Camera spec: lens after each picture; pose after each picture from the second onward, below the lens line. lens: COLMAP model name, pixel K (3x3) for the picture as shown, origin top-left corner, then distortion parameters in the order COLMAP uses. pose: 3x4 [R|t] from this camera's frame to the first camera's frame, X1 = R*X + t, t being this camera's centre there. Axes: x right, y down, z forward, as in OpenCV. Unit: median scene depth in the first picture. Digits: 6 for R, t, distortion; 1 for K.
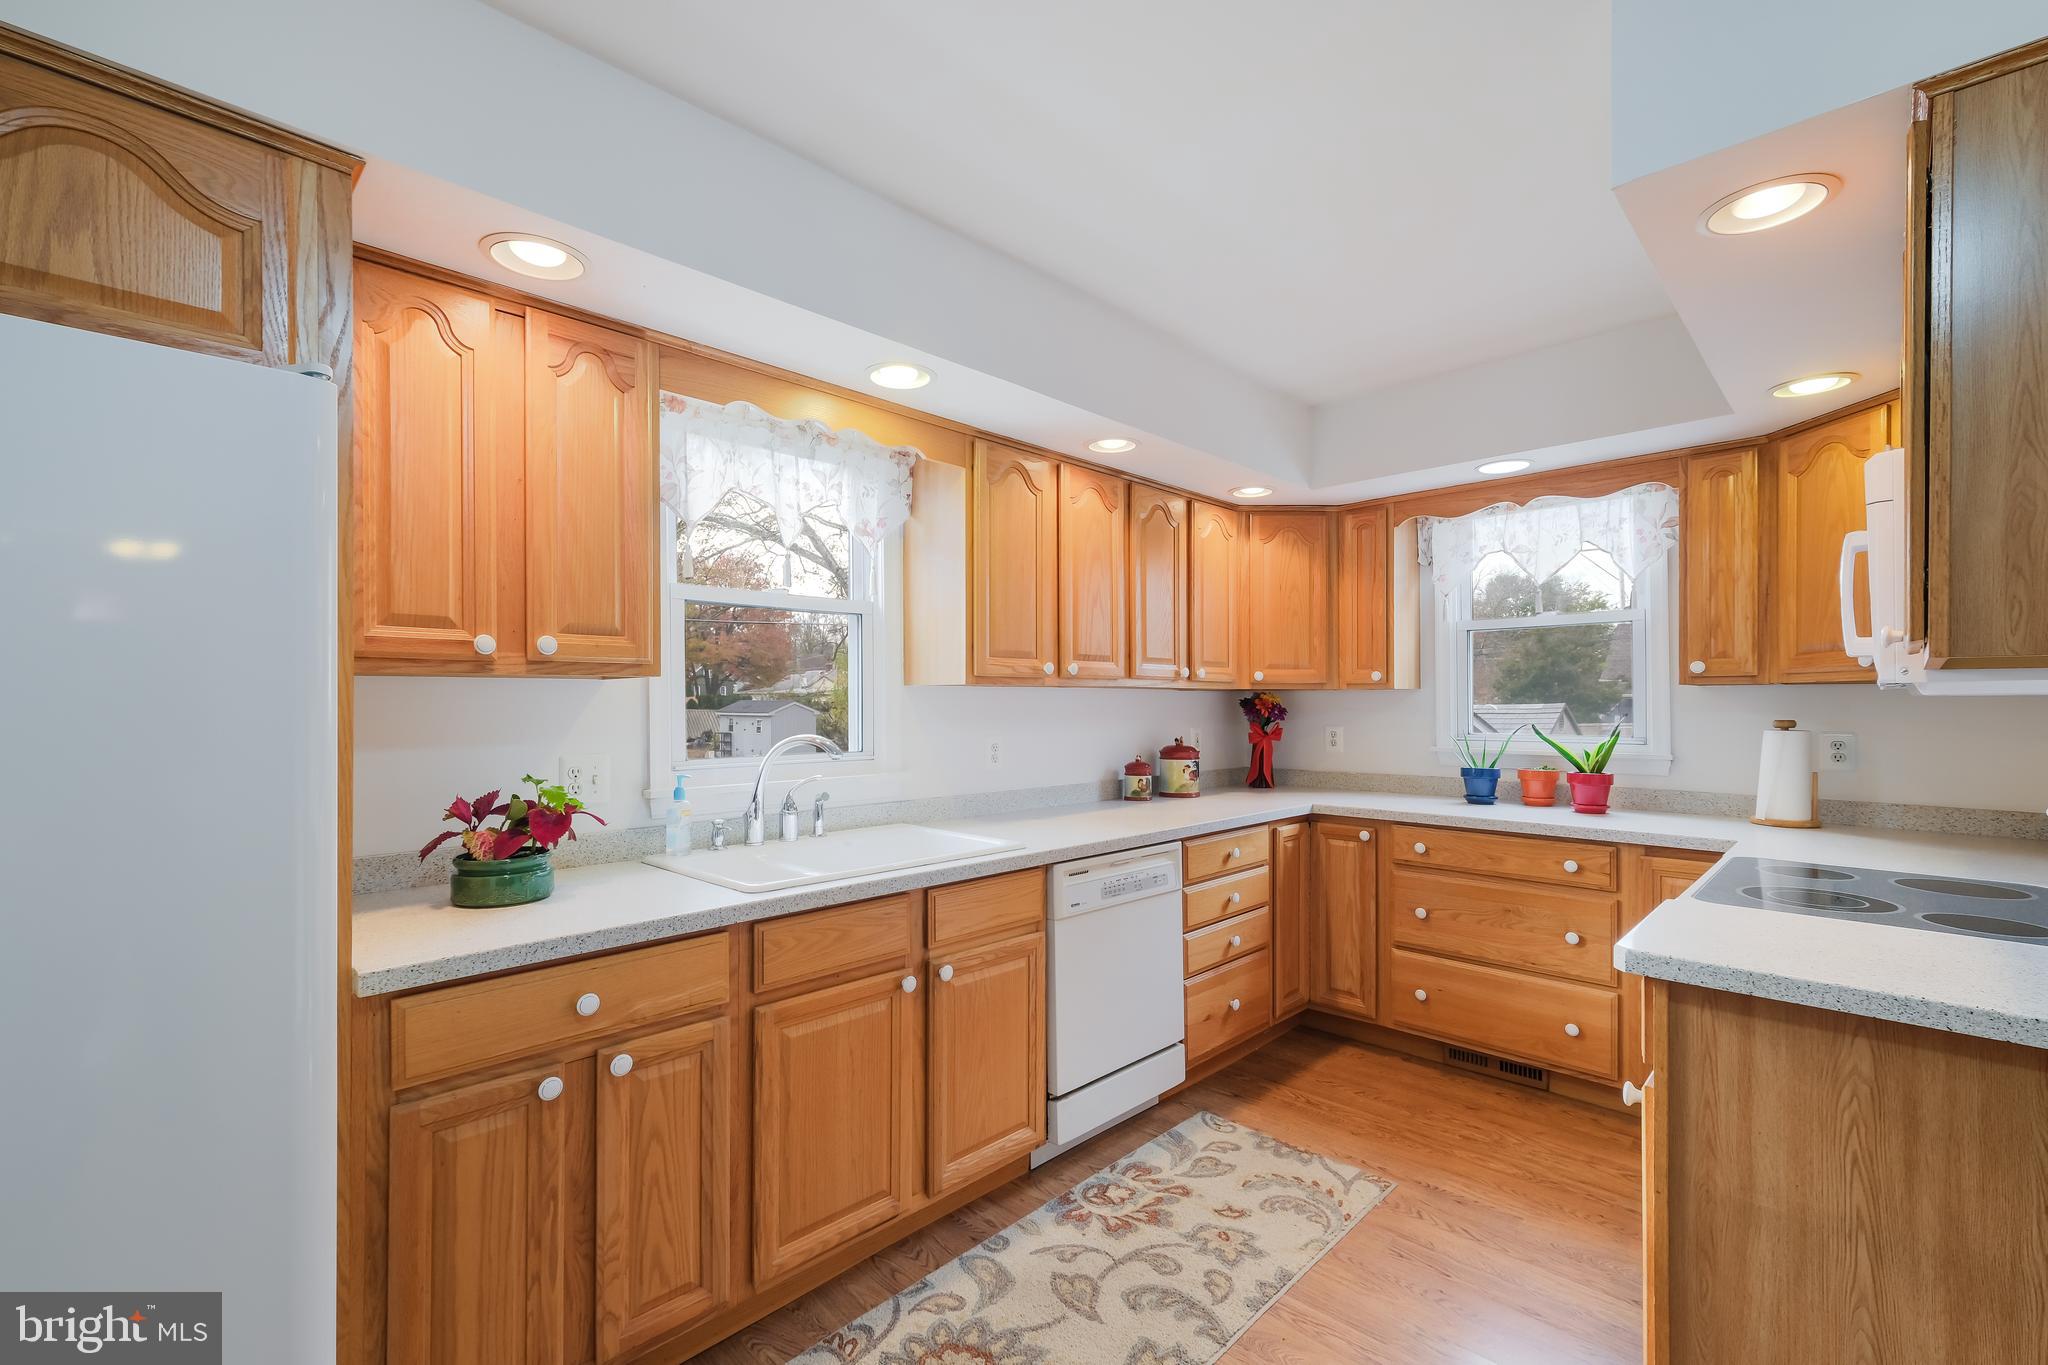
lens RADIAL K [[895.3, 0, 1074.2], [0, 895.3, 711.8], [0, 0, 1]] dist [0.002906, -0.000210]
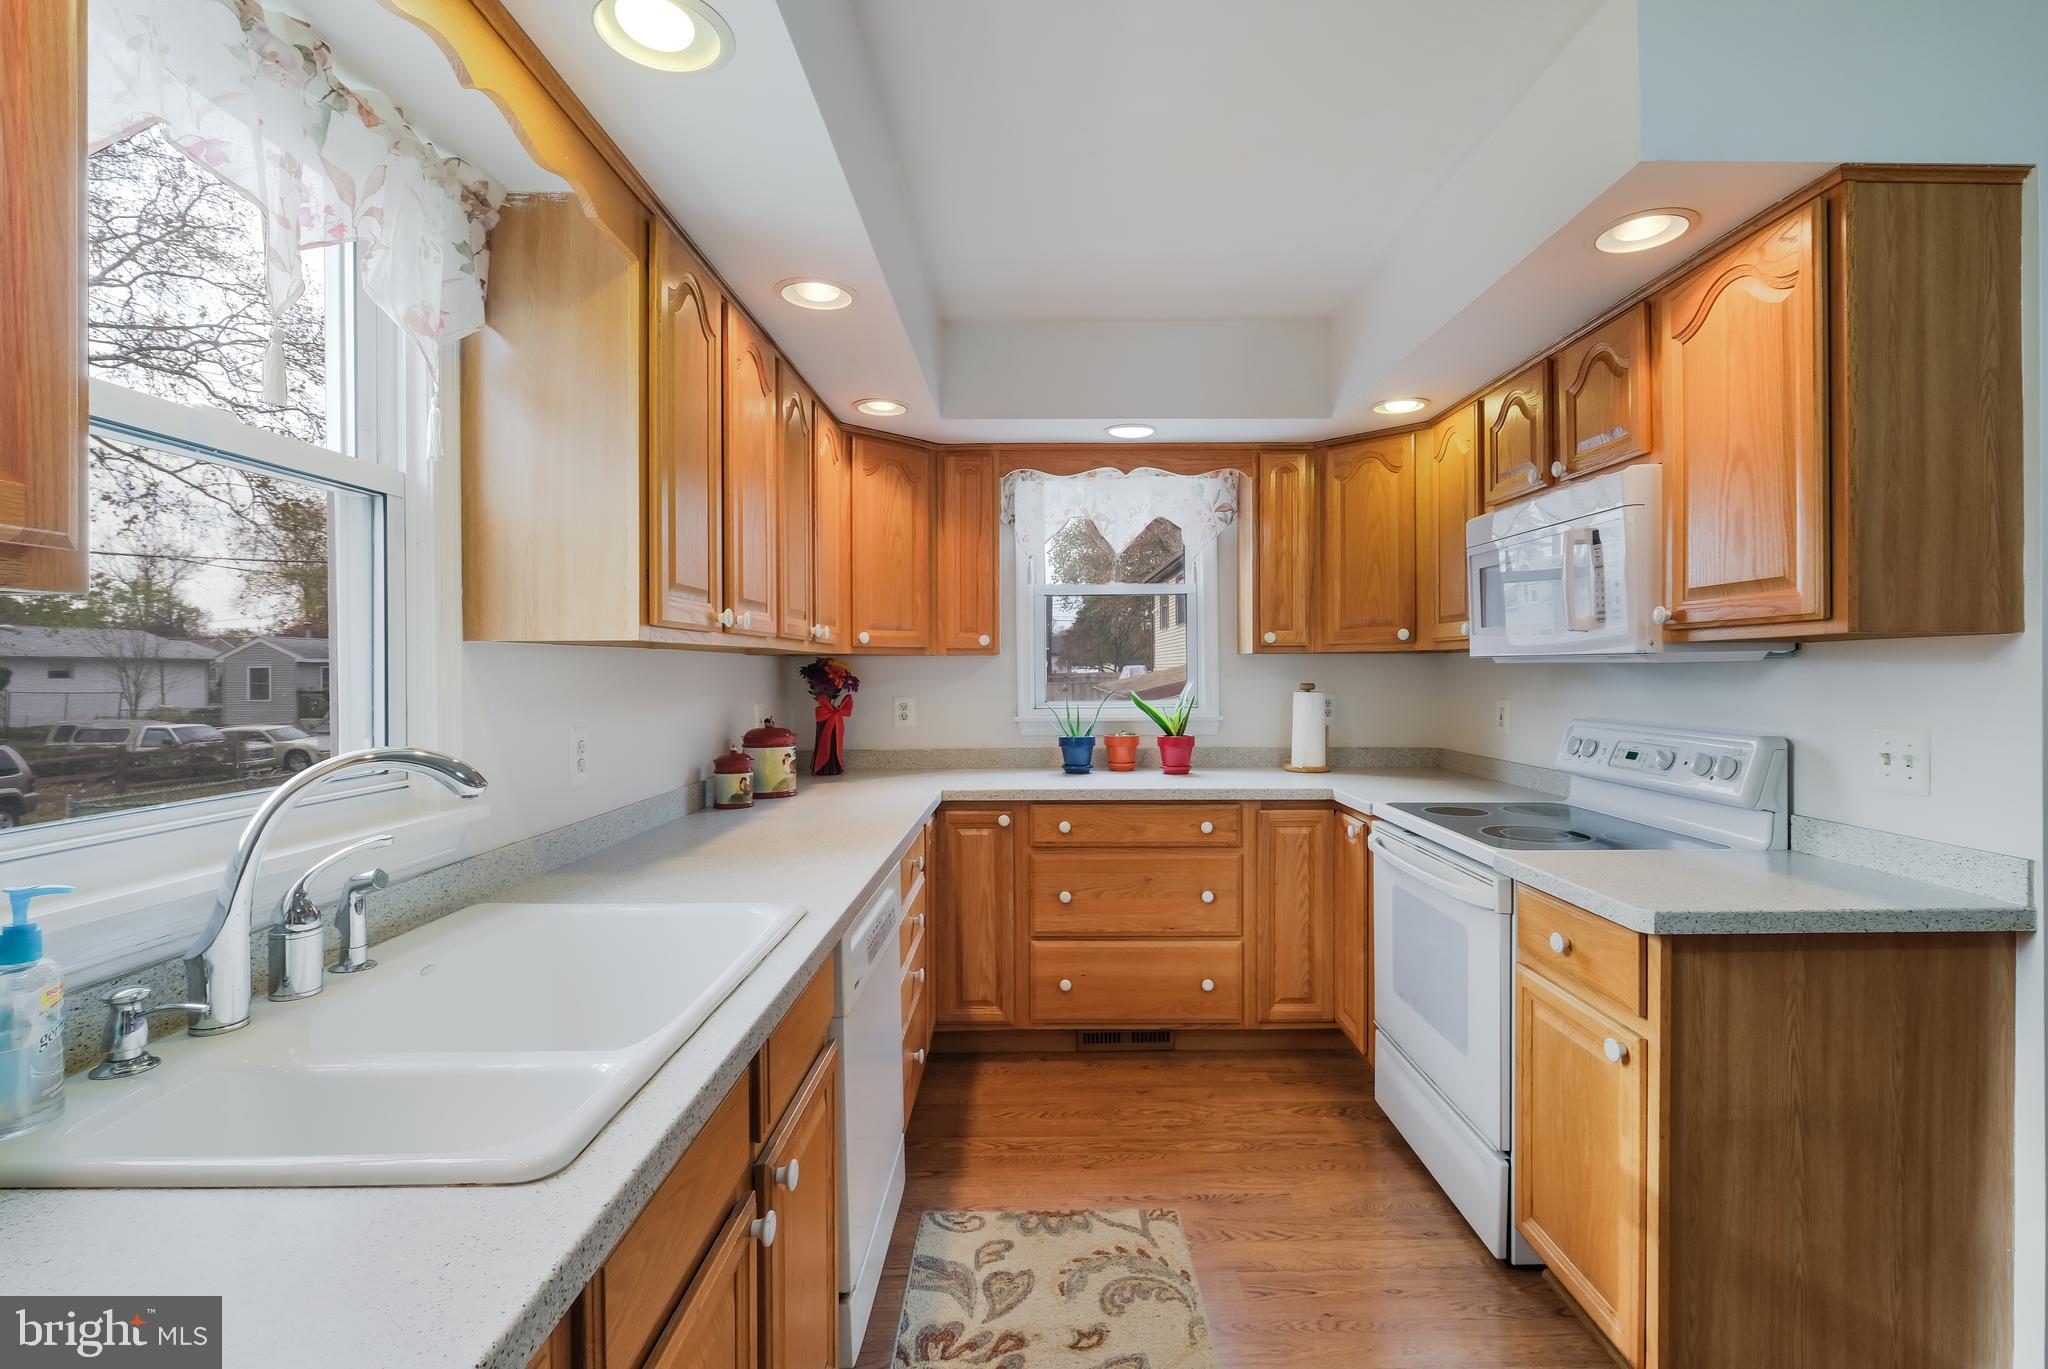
lens RADIAL K [[903.2, 0, 1002.4], [0, 903.2, 676.1], [0, 0, 1]] dist [0.005746, -0.001159]
pose [[0.721112, -0.008611, 0.692766, -0.349037], [0.010279, 0.999946, 0.001729, -0.007078], [-0.692743, 0.005874, 0.721161, 0.420975]]
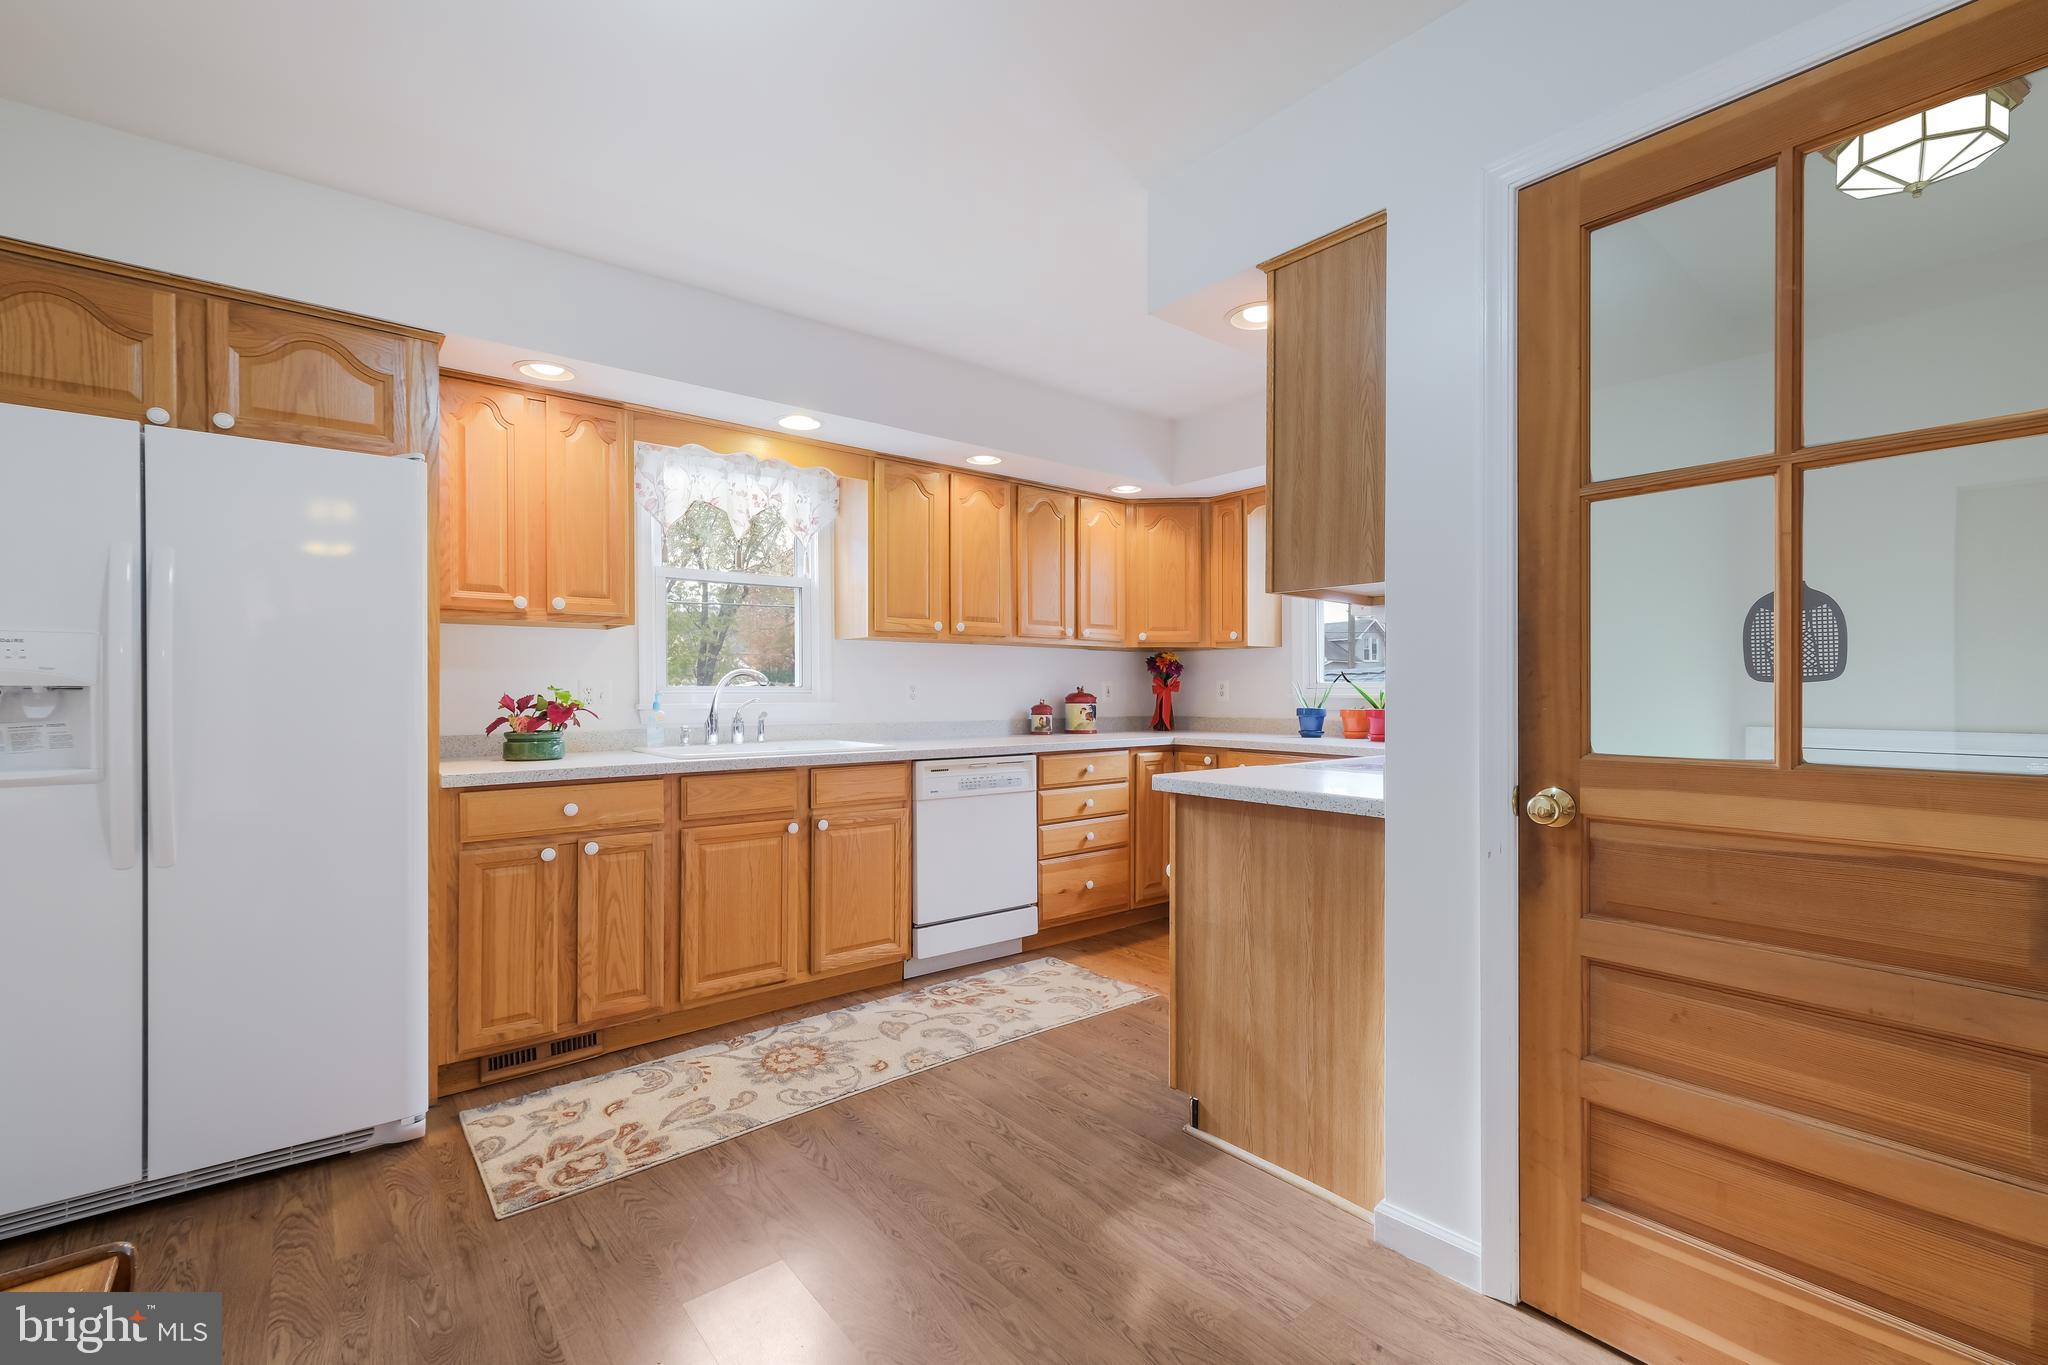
lens RADIAL K [[895.3, 0, 1072.4], [0, 895.3, 701.1], [0, 0, 1]] dist [0.002906, -0.000210]
pose [[0.994198, 0.000171, -0.107569, 0.339762], [0.000045, 0.999998, 0.002008, 0.066011], [0.107569, -0.002001, 0.994196, -0.342400]]
